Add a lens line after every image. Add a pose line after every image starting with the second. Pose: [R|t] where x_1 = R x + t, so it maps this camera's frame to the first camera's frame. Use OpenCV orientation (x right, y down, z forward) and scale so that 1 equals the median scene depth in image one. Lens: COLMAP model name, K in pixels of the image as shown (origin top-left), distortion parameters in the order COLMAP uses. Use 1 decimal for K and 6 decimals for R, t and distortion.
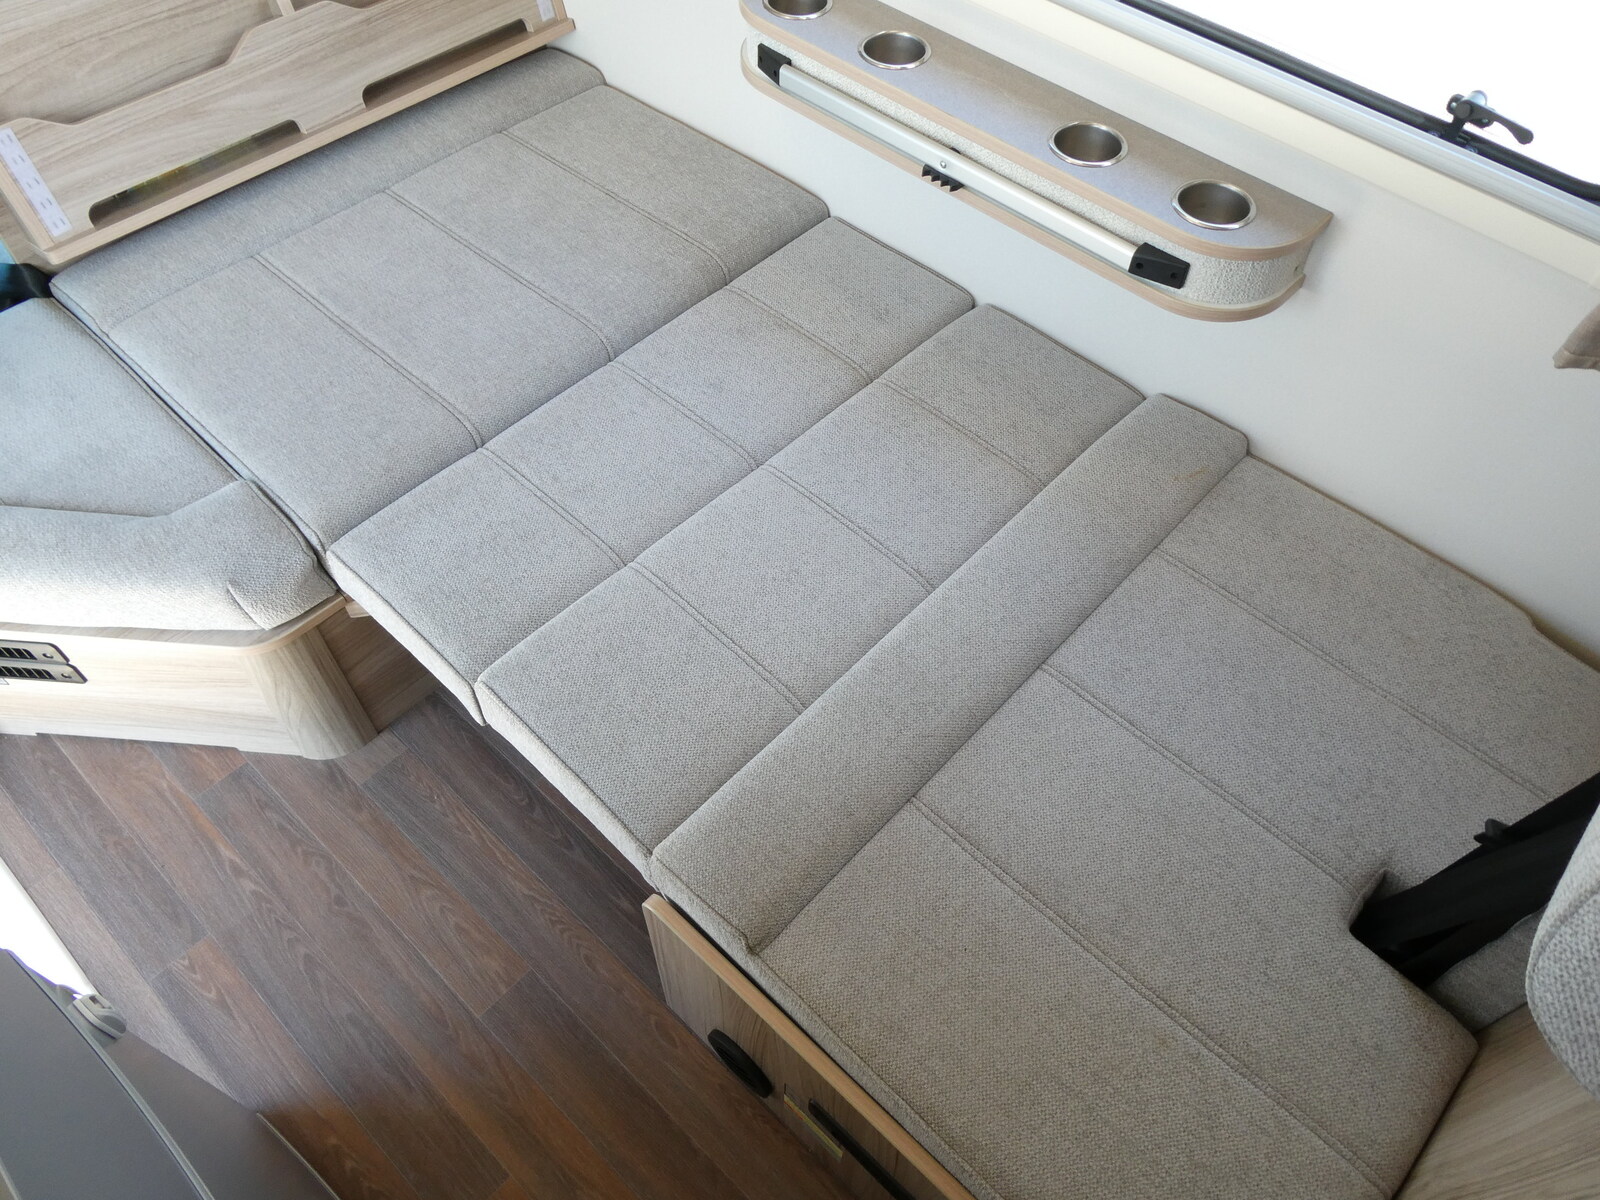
lens RADIAL K [[1135.1, 0, 800.0], [0, 1135.1, 600.0], [0, 0, 1]] dist [0.000601, 0.057834]
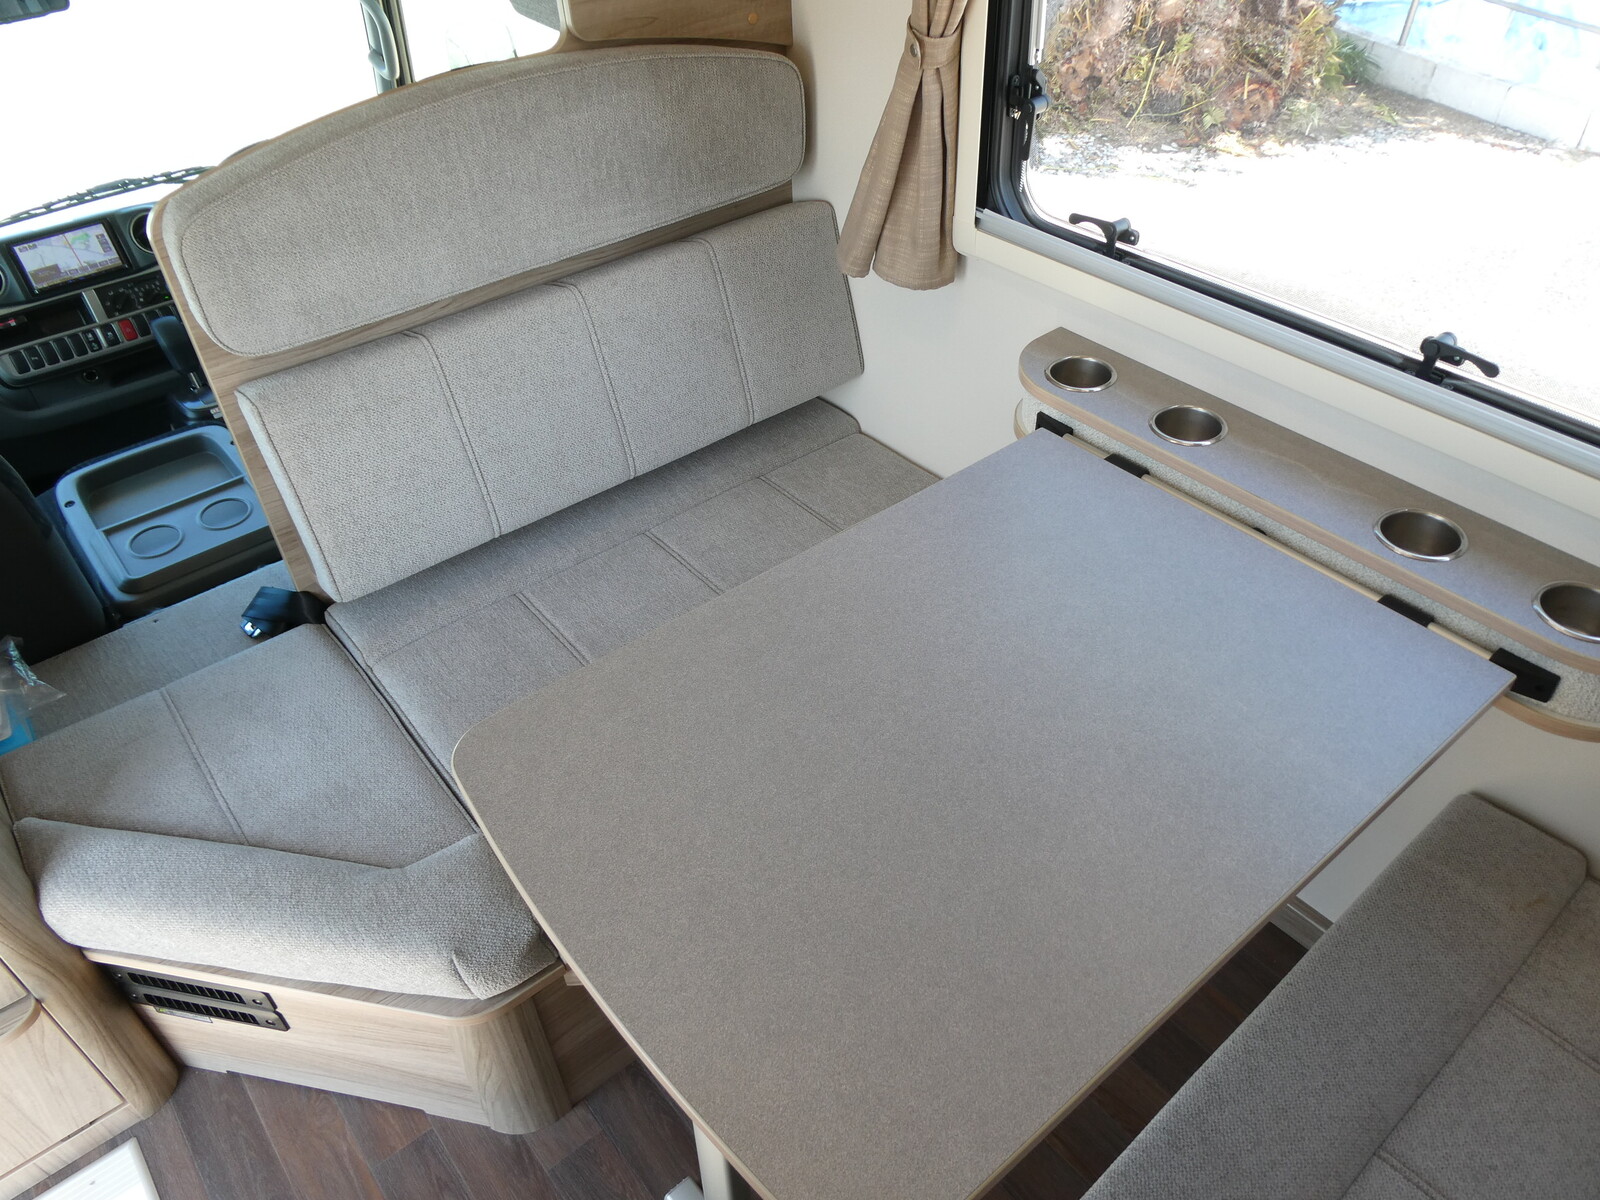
lens RADIAL K [[1101.2, 0, 798.1], [0, 1101.2, 671.1], [0, 0, 1]] dist [0.057447, 0.004849]
pose [[0.989684, 0.068125, -0.126031, -0.109126], [-0.088538, 0.982445, -0.164203, -0.100695], [0.112633, 0.173667, 0.978342, 0.092111]]
